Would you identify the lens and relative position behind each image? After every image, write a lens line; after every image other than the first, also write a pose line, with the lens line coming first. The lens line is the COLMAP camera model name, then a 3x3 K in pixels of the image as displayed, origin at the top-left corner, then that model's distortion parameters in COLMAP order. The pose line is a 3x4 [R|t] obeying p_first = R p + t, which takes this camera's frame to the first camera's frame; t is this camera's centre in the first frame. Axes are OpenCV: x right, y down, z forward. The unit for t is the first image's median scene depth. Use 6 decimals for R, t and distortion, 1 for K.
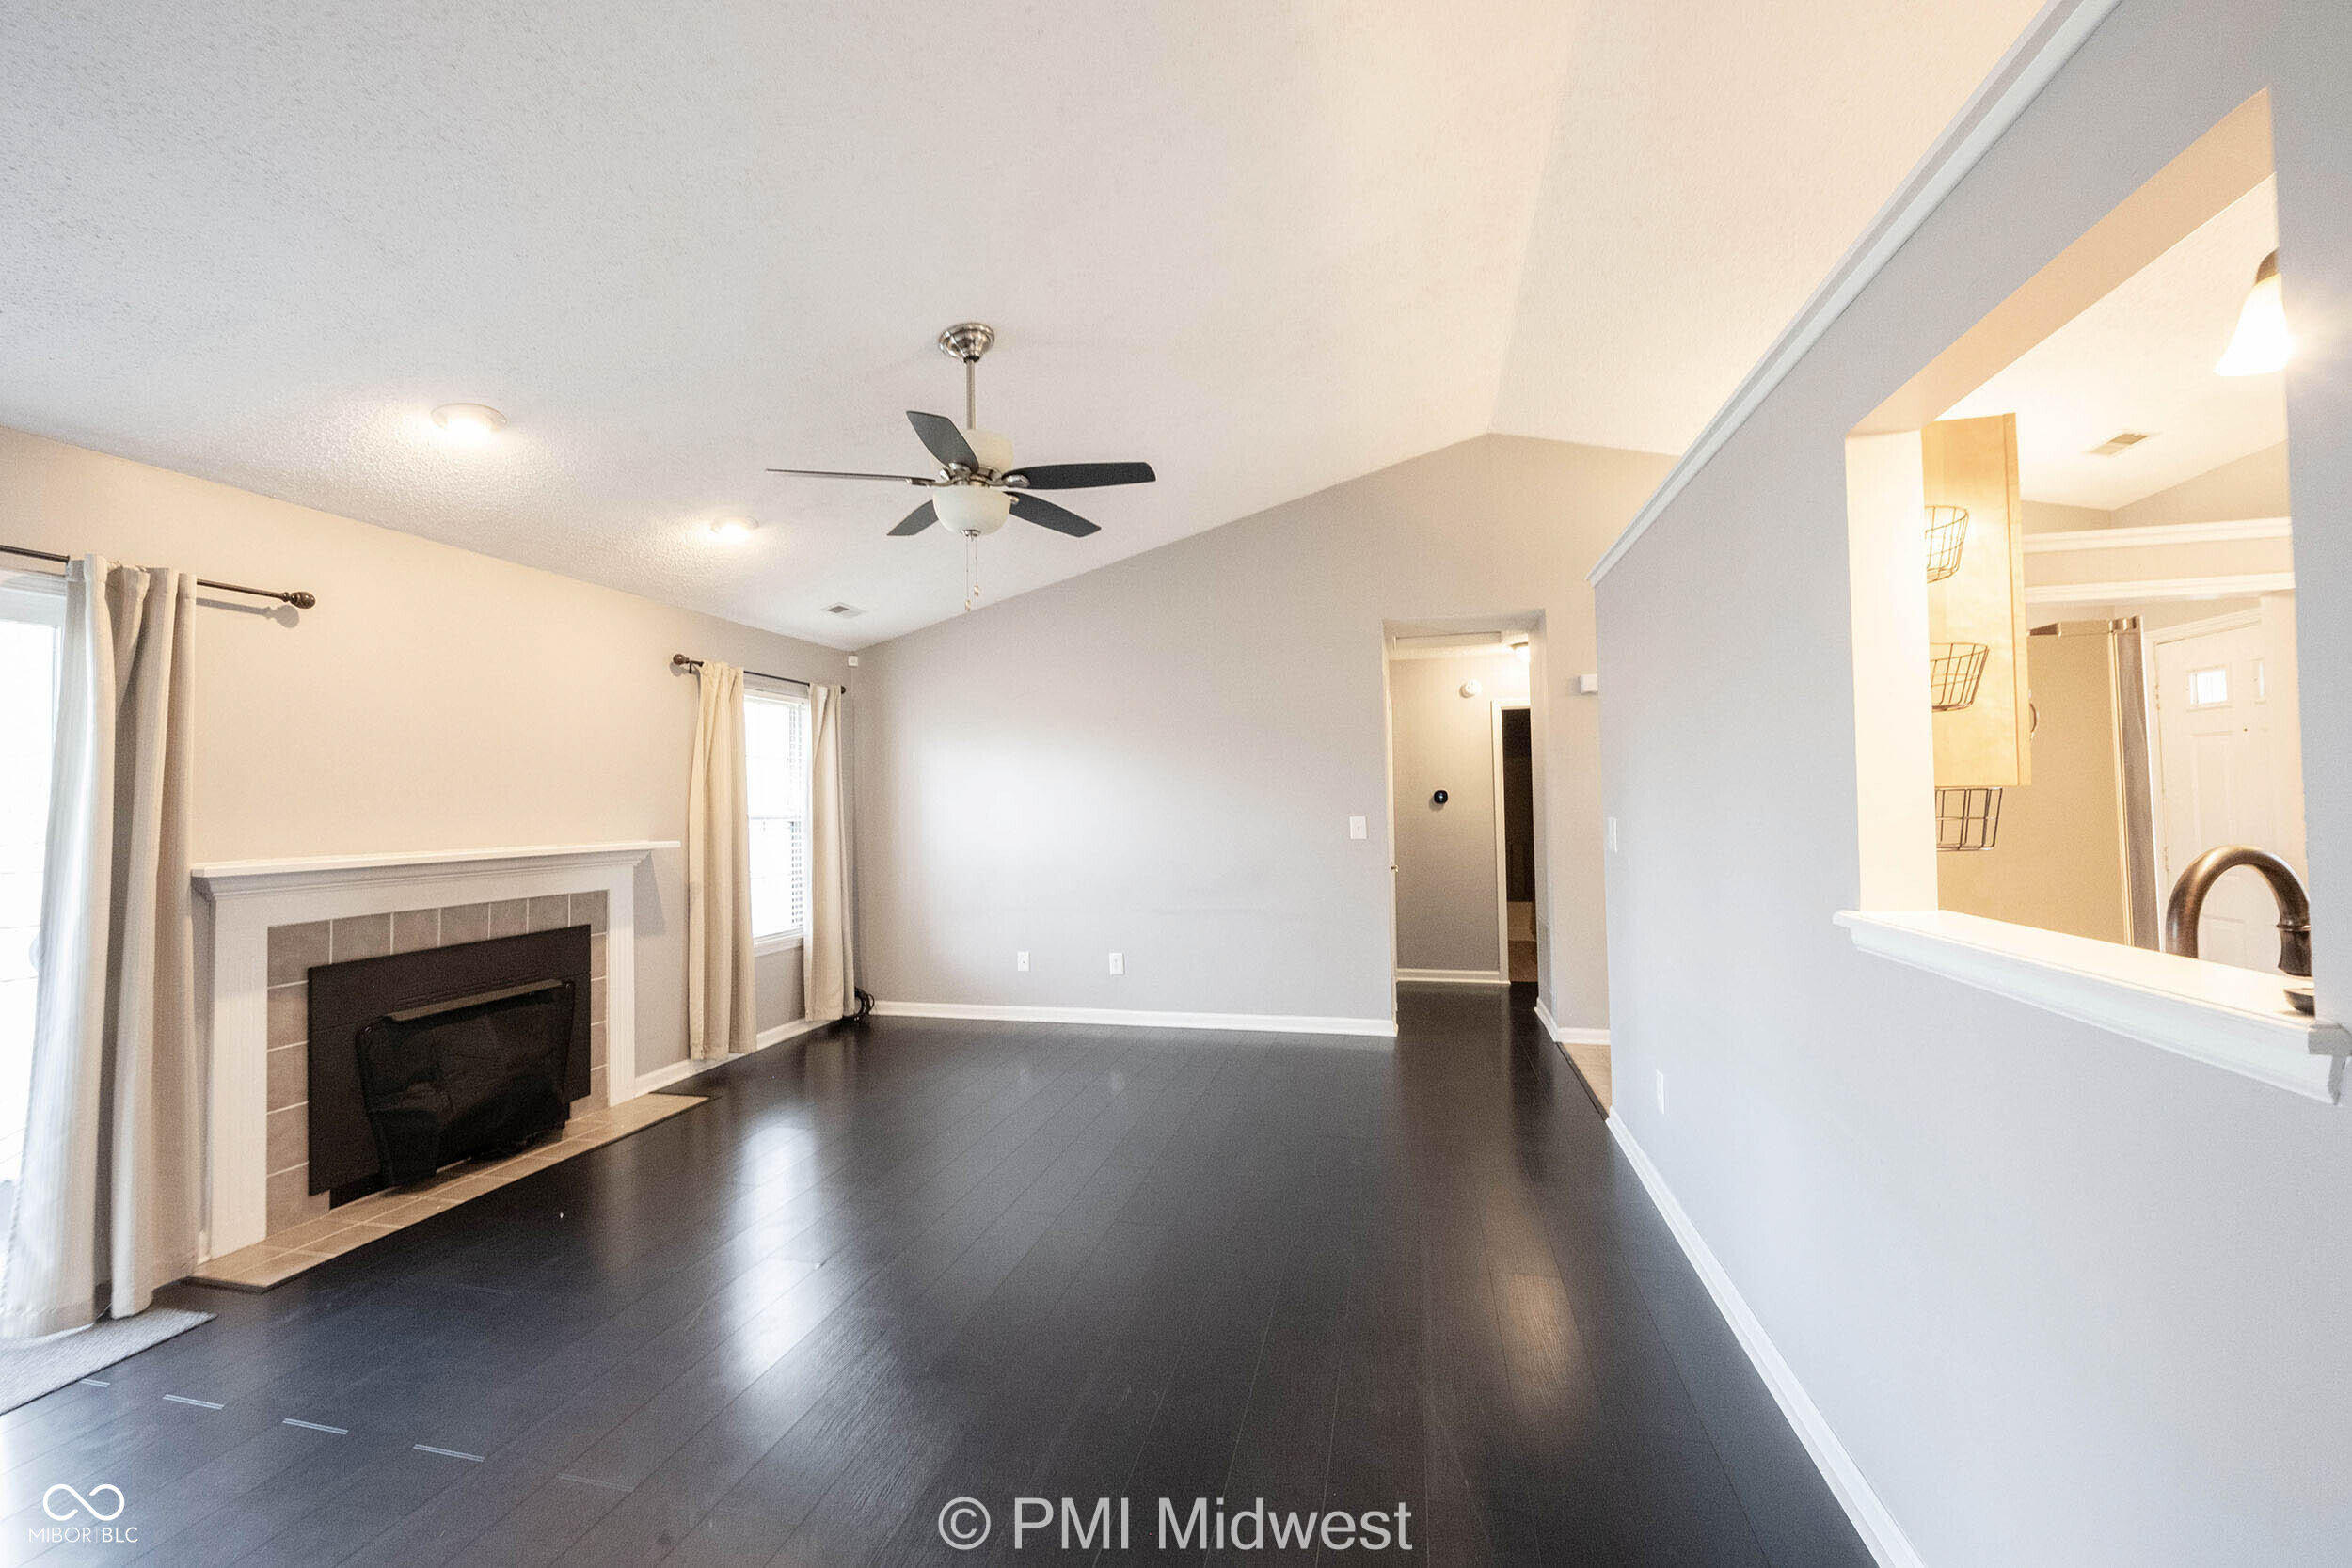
lens RADIAL K [[925.7, 0, 1165.1], [0, 925.7, 771.5], [0, 0, 1]] dist [-0.002042, 0.000028]
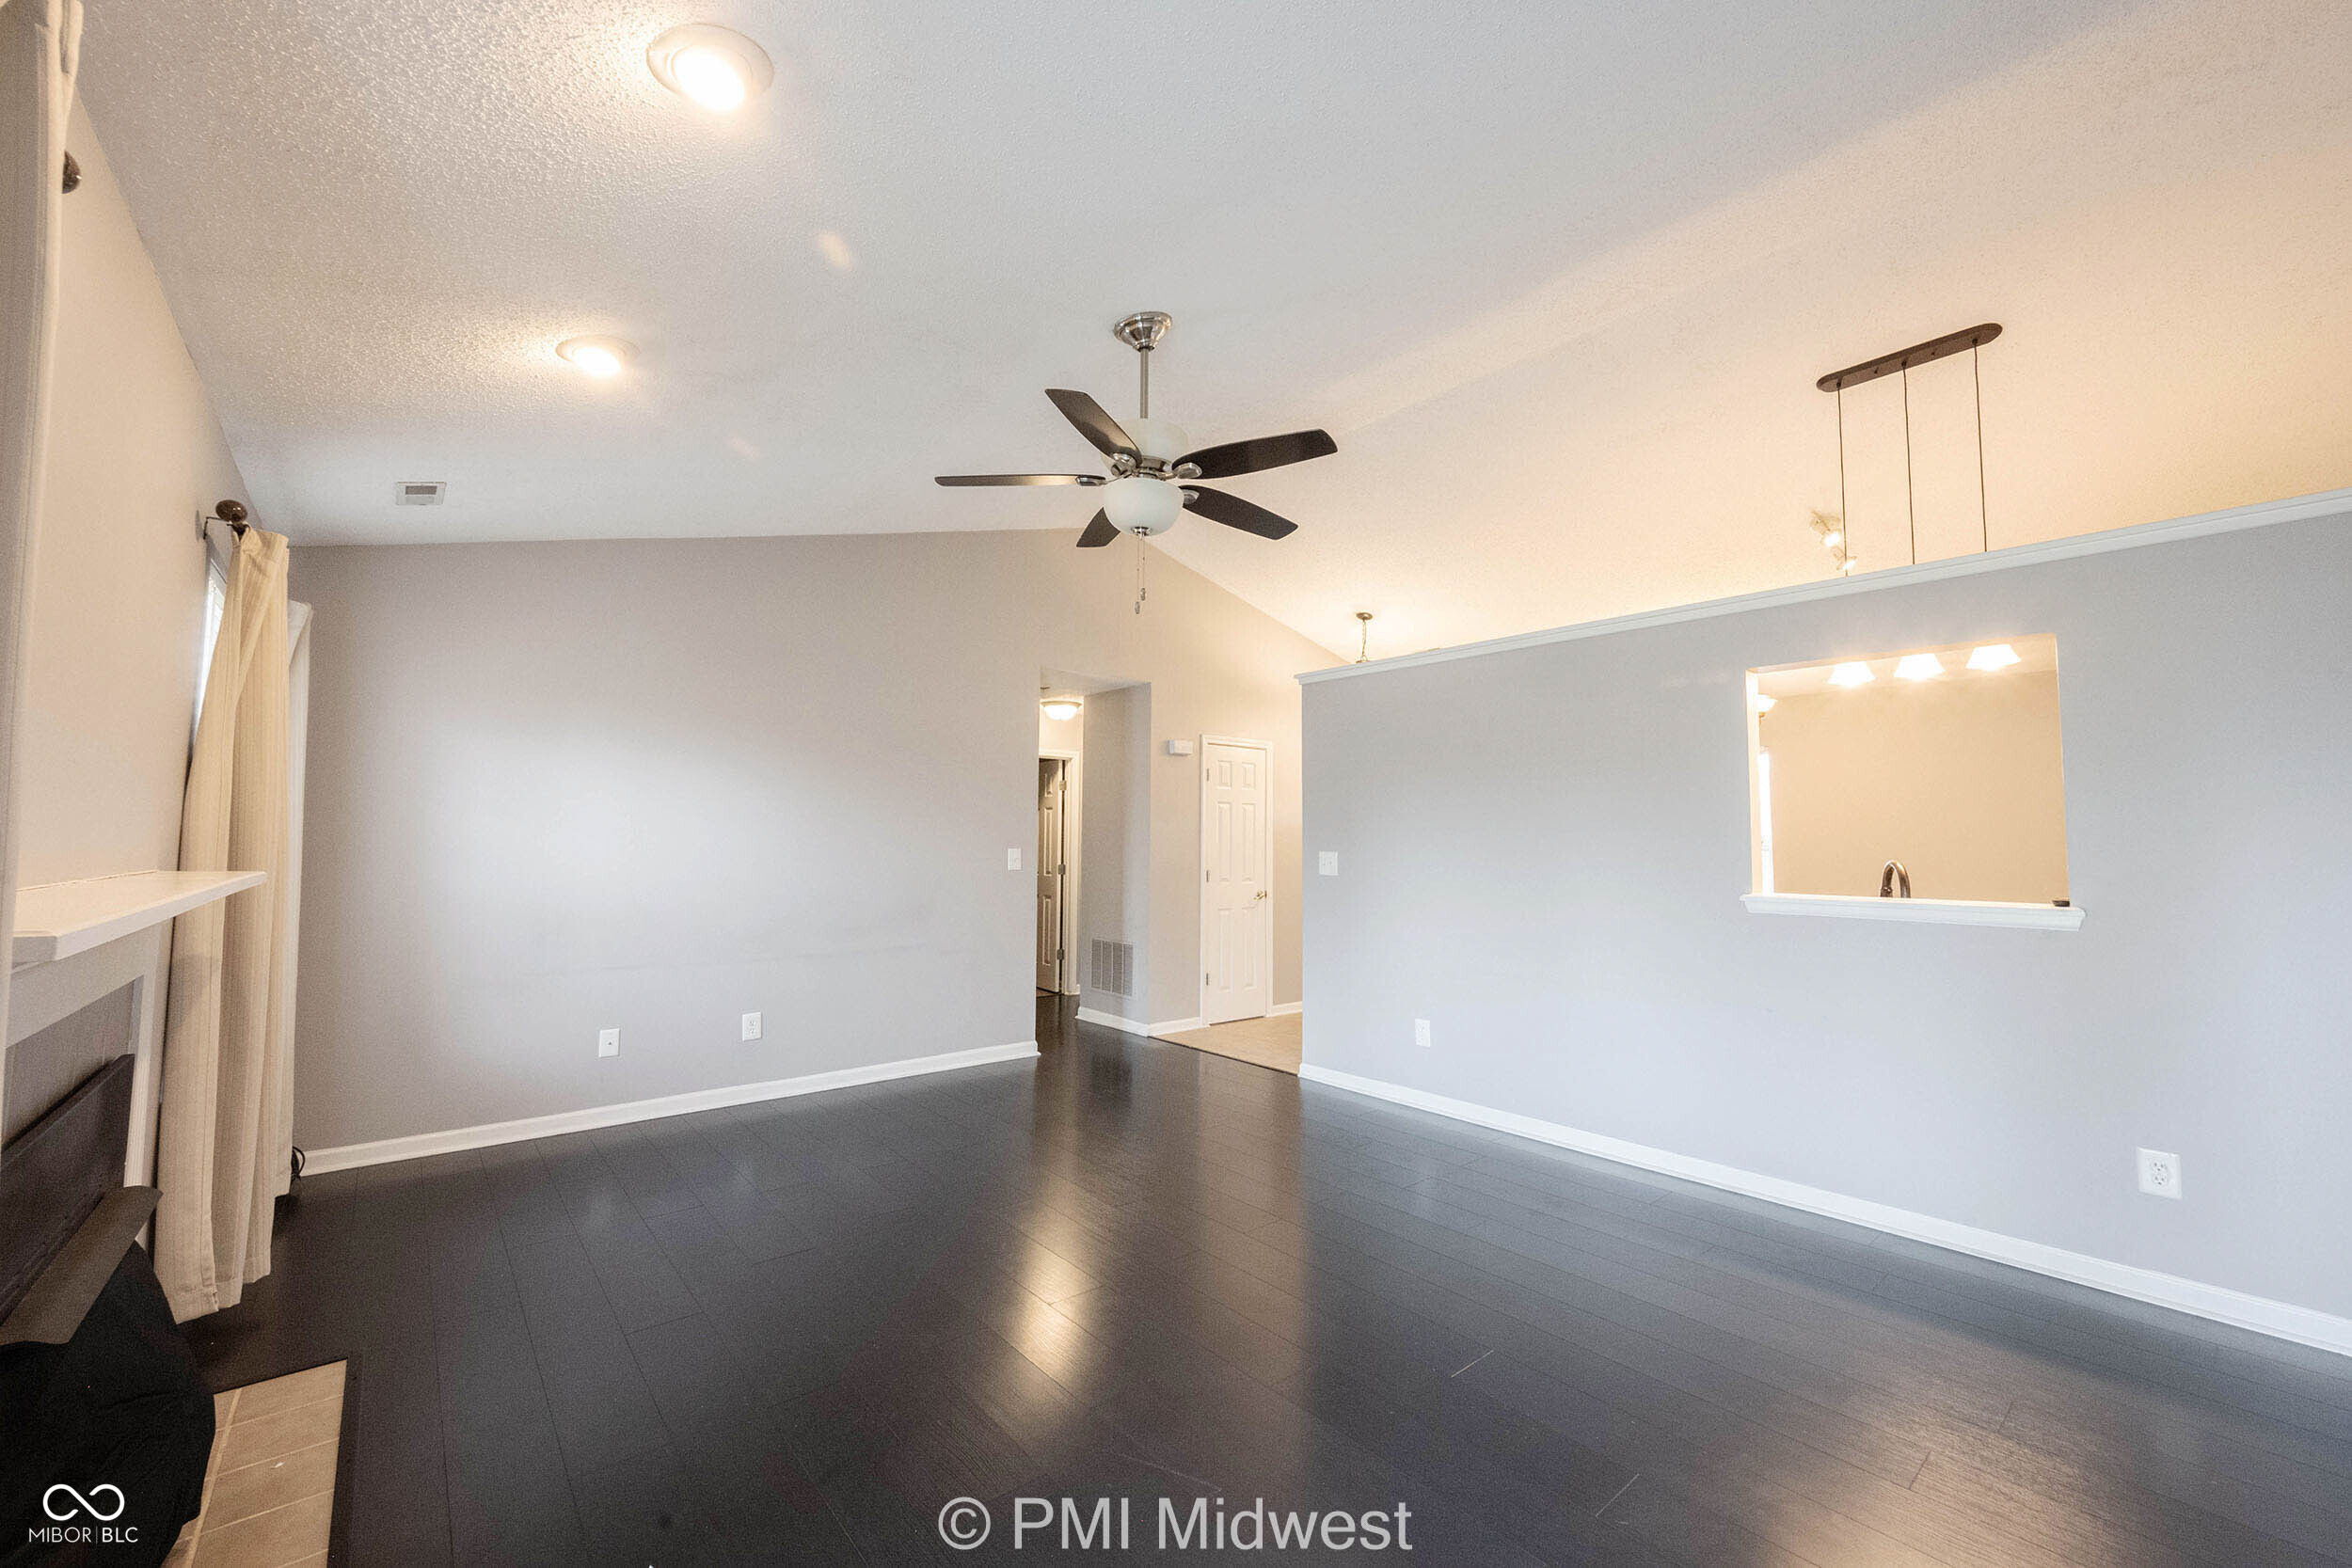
lens RADIAL K [[925.7, 0, 1171.3], [0, 925.7, 785.0], [0, 0, 1]] dist [-0.002042, 0.000028]
pose [[0.579694, 0.073528, 0.811510, -0.542980], [-0.050607, 0.997247, -0.054206, 0.024915], [-0.813261, -0.009646, 0.581819, 0.252729]]
